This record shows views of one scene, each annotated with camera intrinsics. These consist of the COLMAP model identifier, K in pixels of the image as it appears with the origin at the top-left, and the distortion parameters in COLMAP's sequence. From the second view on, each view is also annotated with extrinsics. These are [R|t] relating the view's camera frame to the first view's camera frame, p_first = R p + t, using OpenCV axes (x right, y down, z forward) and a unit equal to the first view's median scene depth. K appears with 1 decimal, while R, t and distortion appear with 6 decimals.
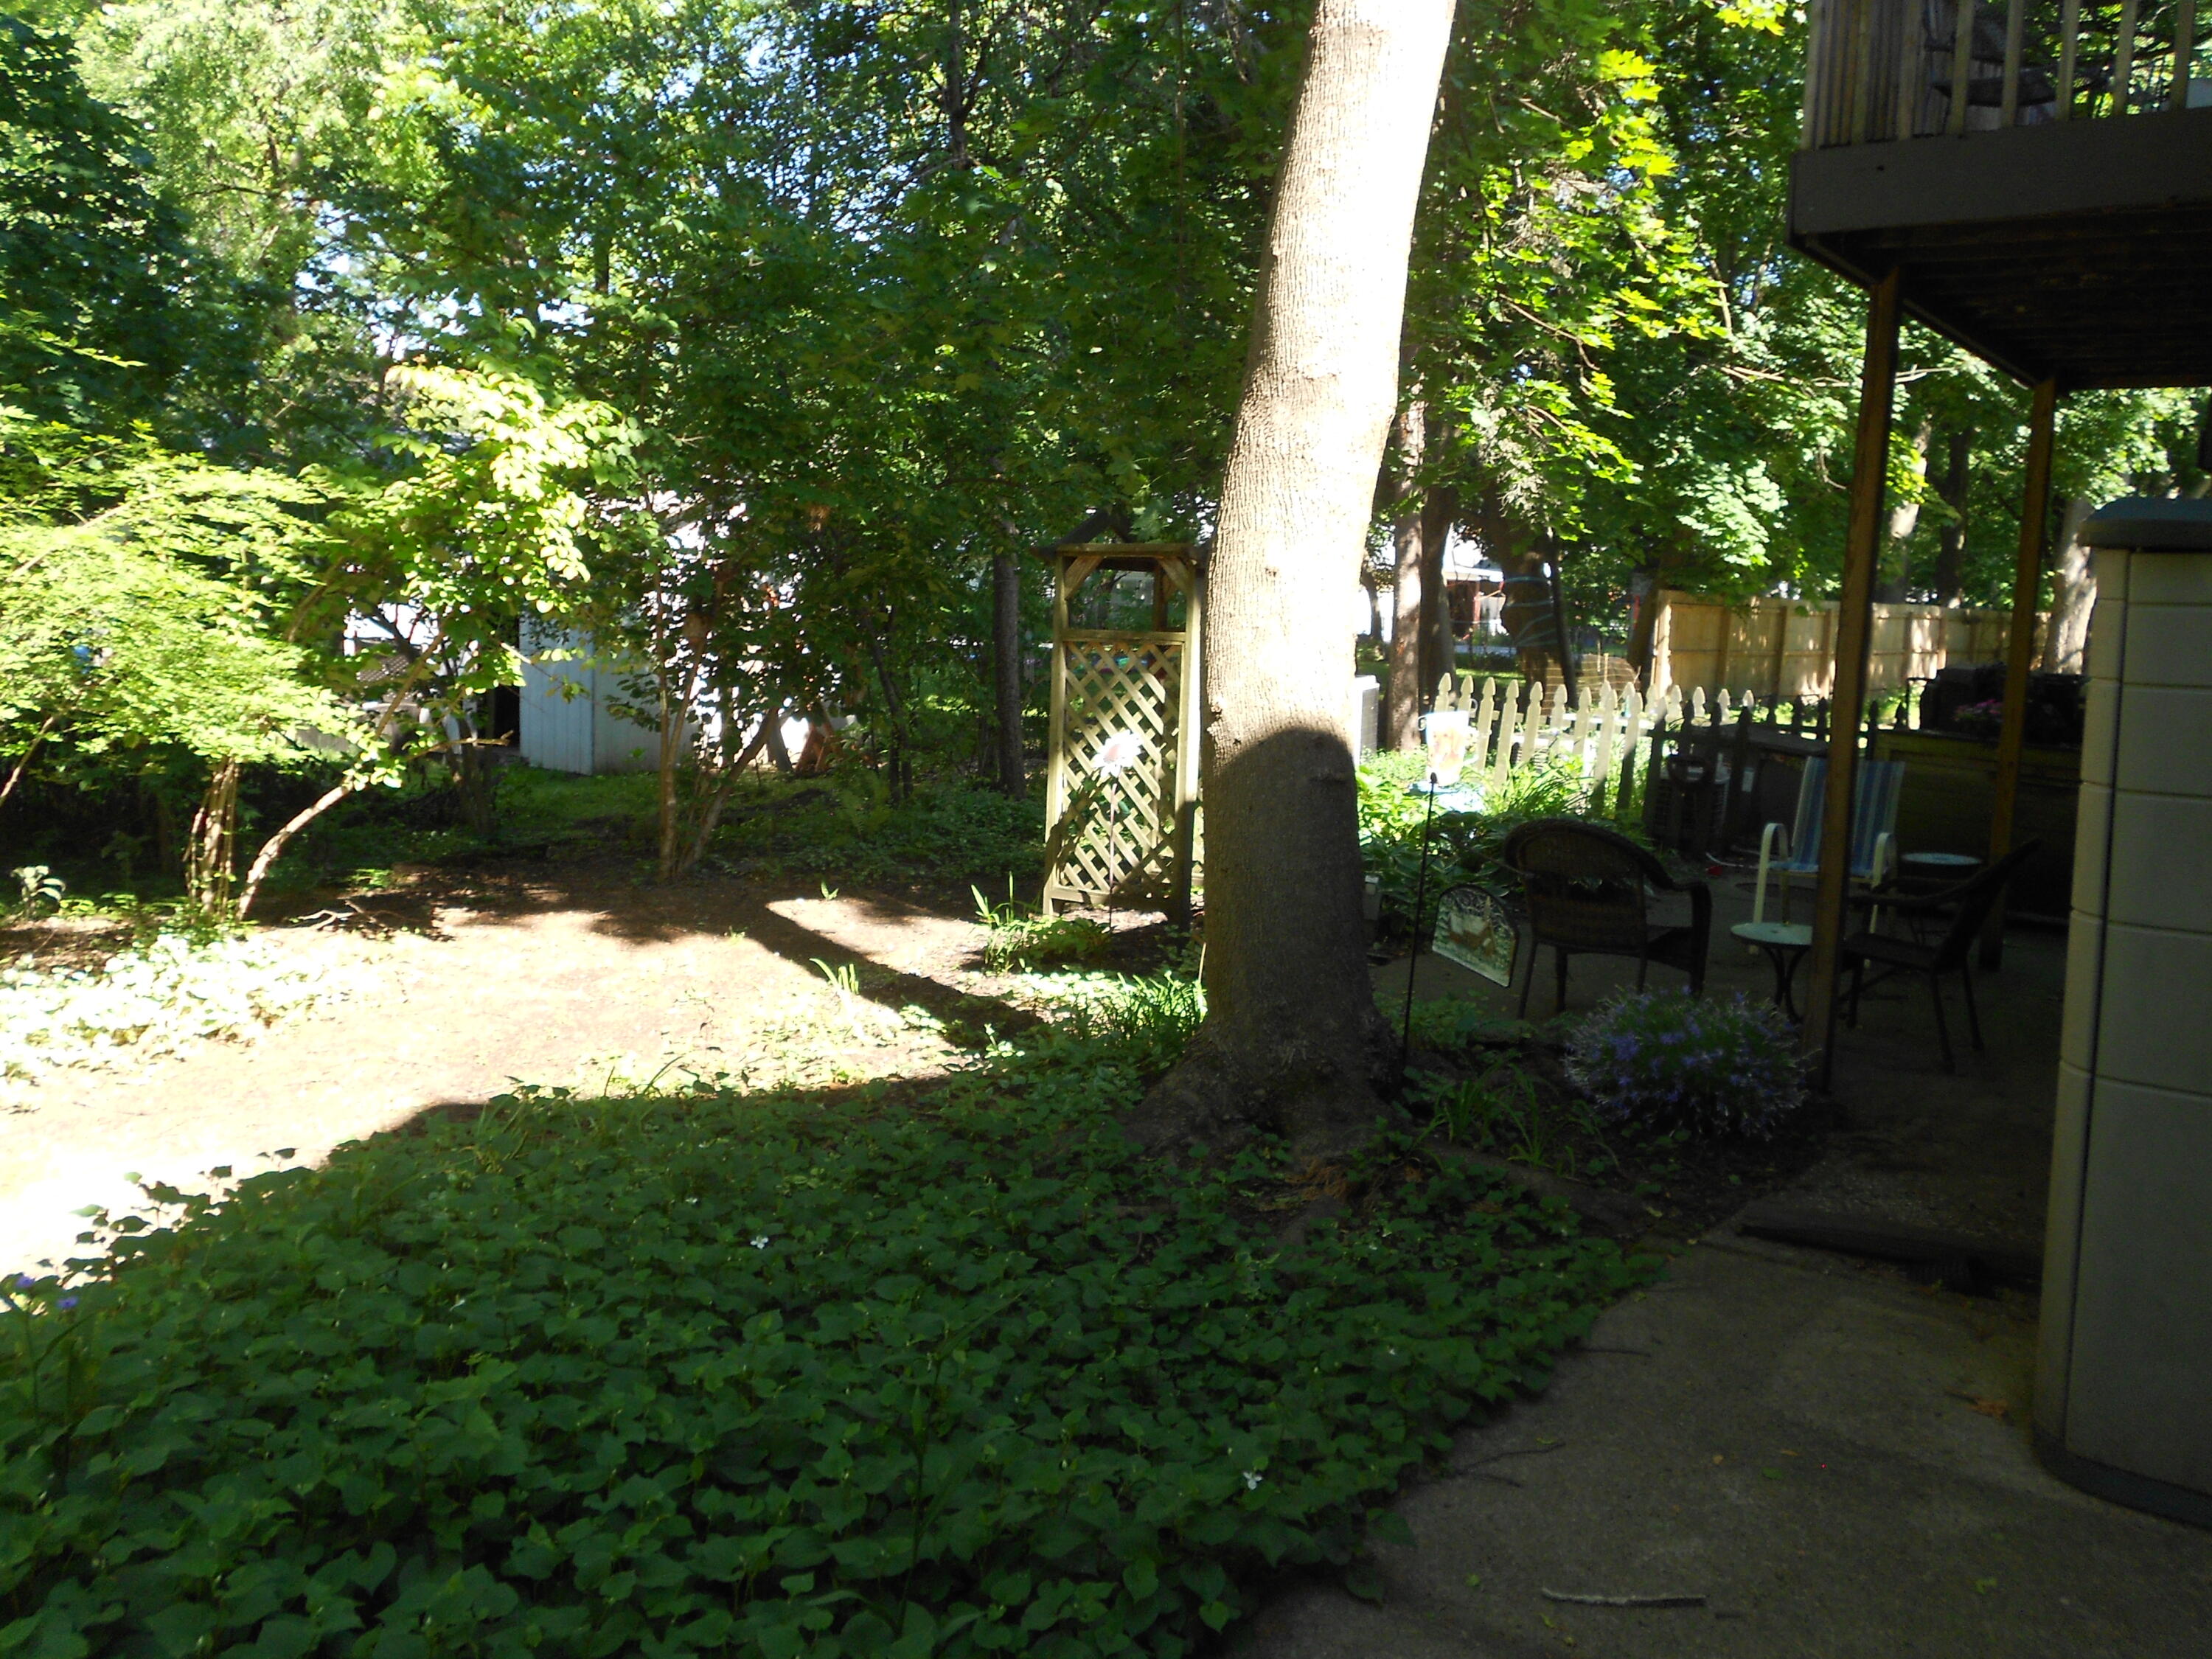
lens RADIAL K [[1841.5, 0, 1060.5], [0, 1841.5, 812.1], [0, 0, 1]] dist [-0.046189, 0.055258]
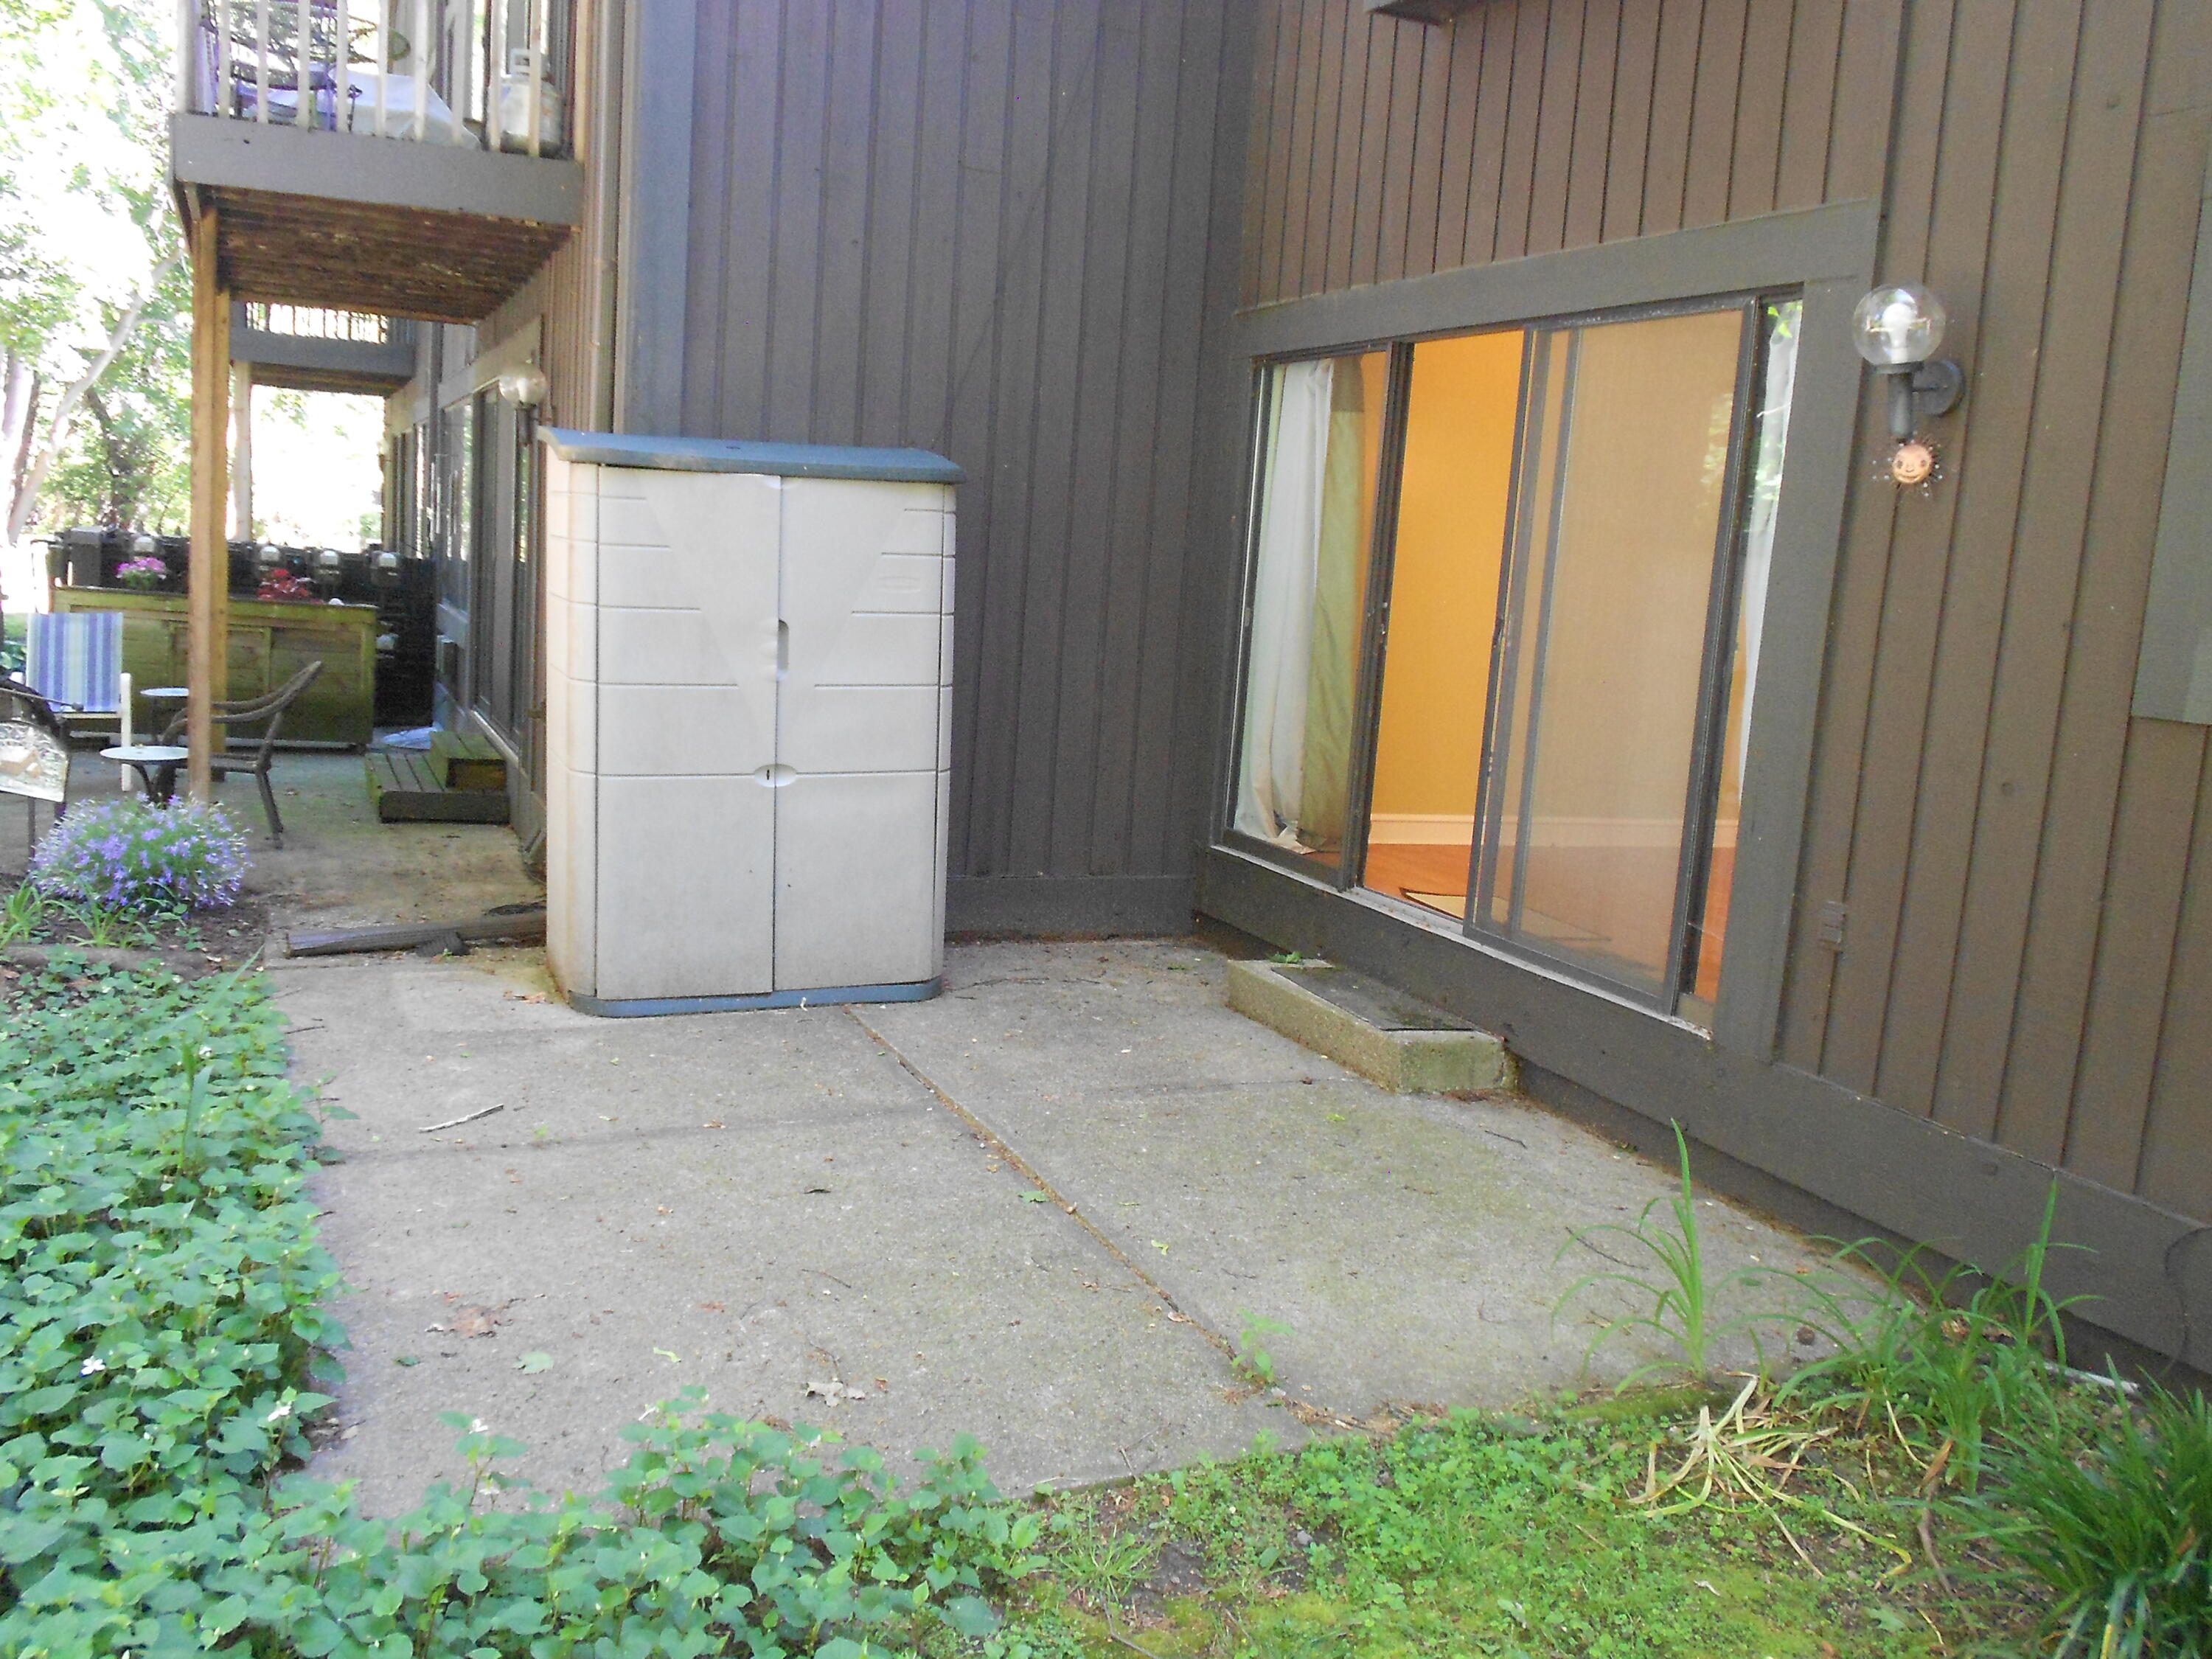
lens RADIAL K [[1841.5, 0, 1060.5], [0, 1841.5, 812.1], [0, 0, 1]] dist [-0.046189, 0.055258]
pose [[0.497765, -0.114689, 0.859696, -0.631707], [0.045459, 0.993306, 0.106193, 0.007570], [-0.866120, -0.013778, 0.499646, -0.216753]]
